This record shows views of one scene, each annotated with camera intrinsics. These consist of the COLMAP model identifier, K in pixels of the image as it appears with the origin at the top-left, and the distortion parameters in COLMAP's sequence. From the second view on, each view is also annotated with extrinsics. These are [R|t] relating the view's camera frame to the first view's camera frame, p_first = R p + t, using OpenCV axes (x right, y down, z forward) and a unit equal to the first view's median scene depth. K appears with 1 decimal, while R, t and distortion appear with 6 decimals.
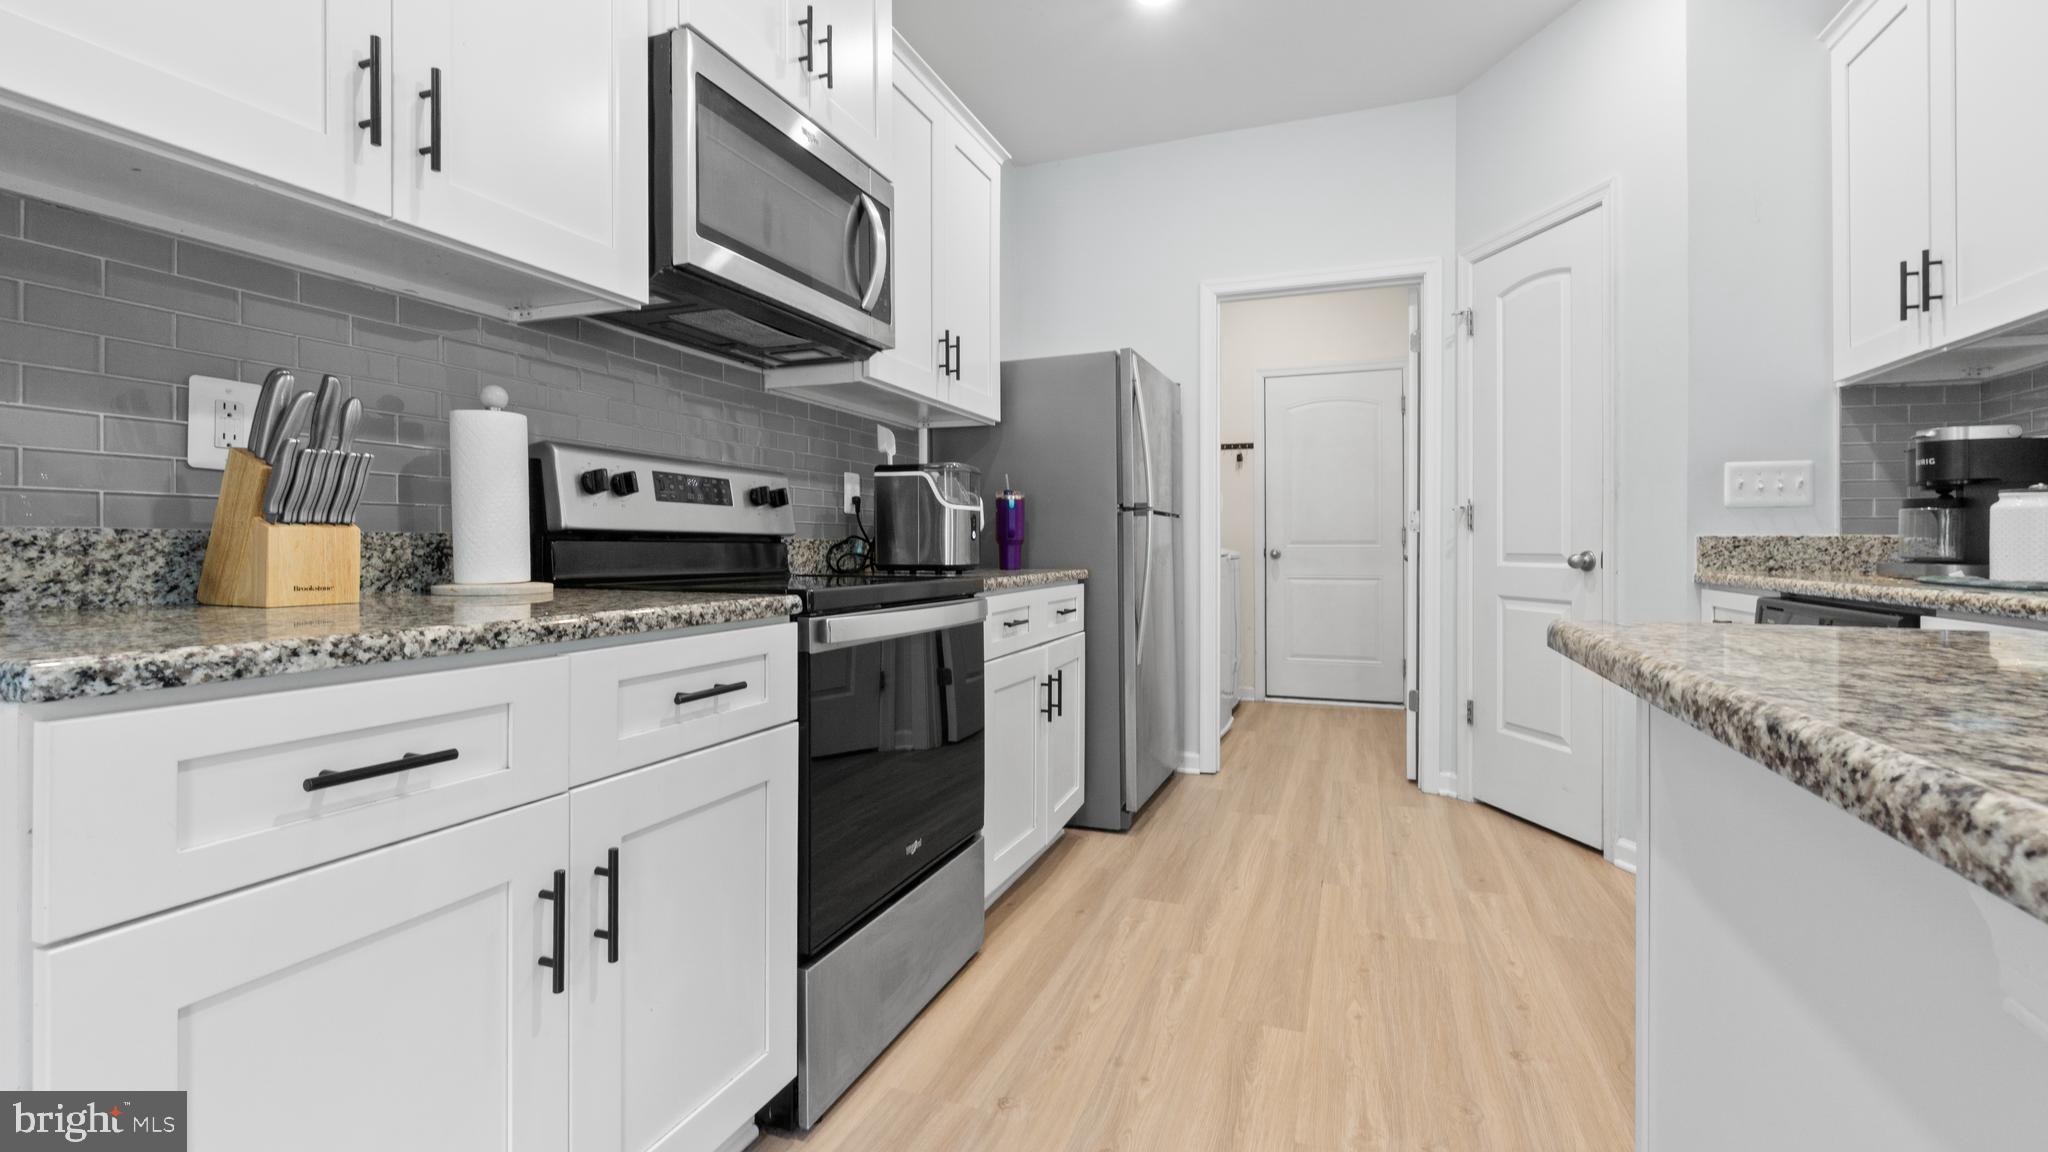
lens RADIAL K [[916.0, 0, 1020.7], [0, 916.0, 553.9], [0, 0, 1]] dist [0.000960, -0.000198]
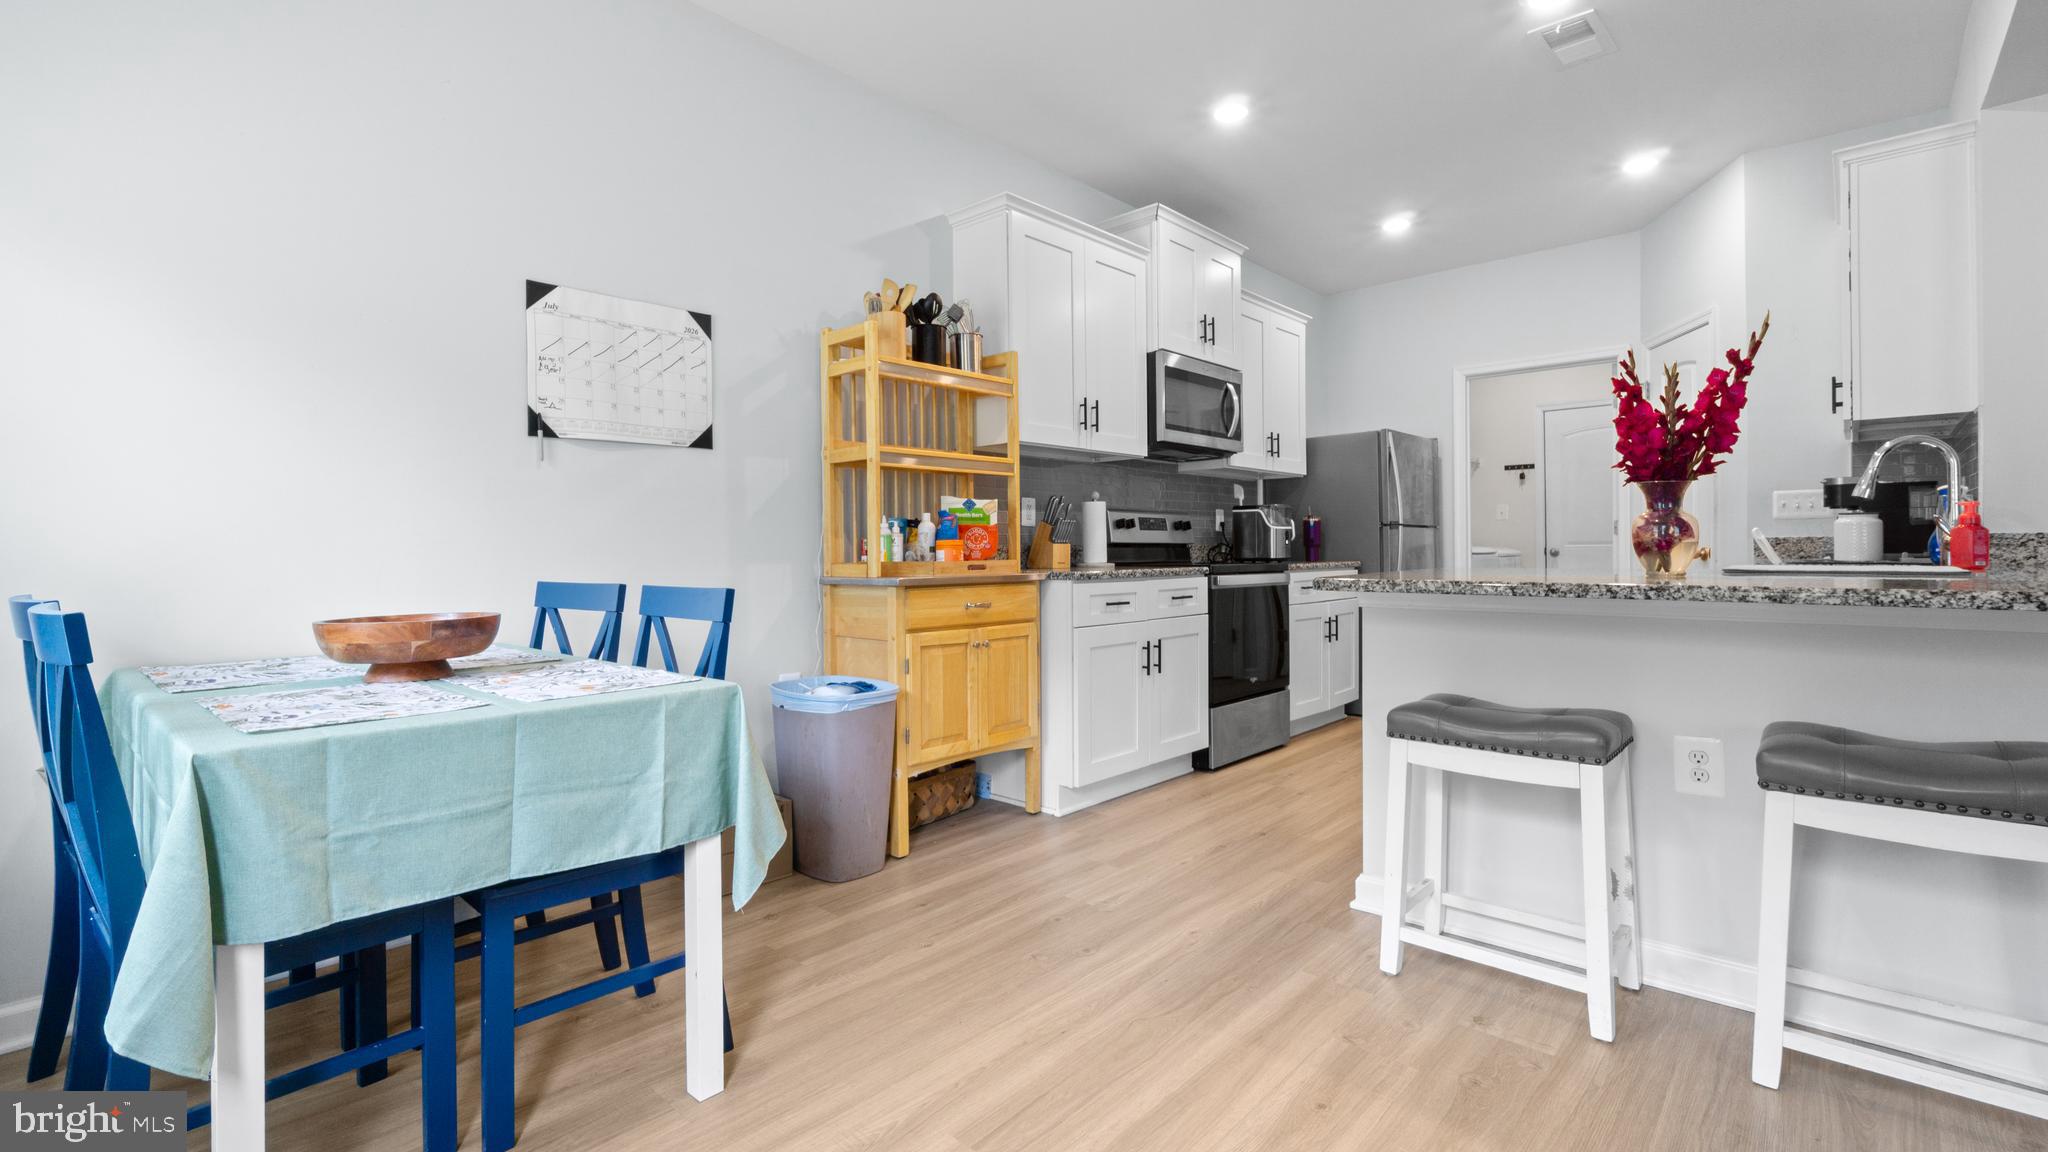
lens RADIAL K [[916.0, 0, 1020.7], [0, 916.0, 553.9], [0, 0, 1]] dist [0.000960, -0.000198]
pose [[0.931248, -0.008002, -0.364298, 0.142262], [0.006308, 0.999963, -0.005839, 0.012362], [0.364331, 0.003140, 0.931264, -1.078467]]
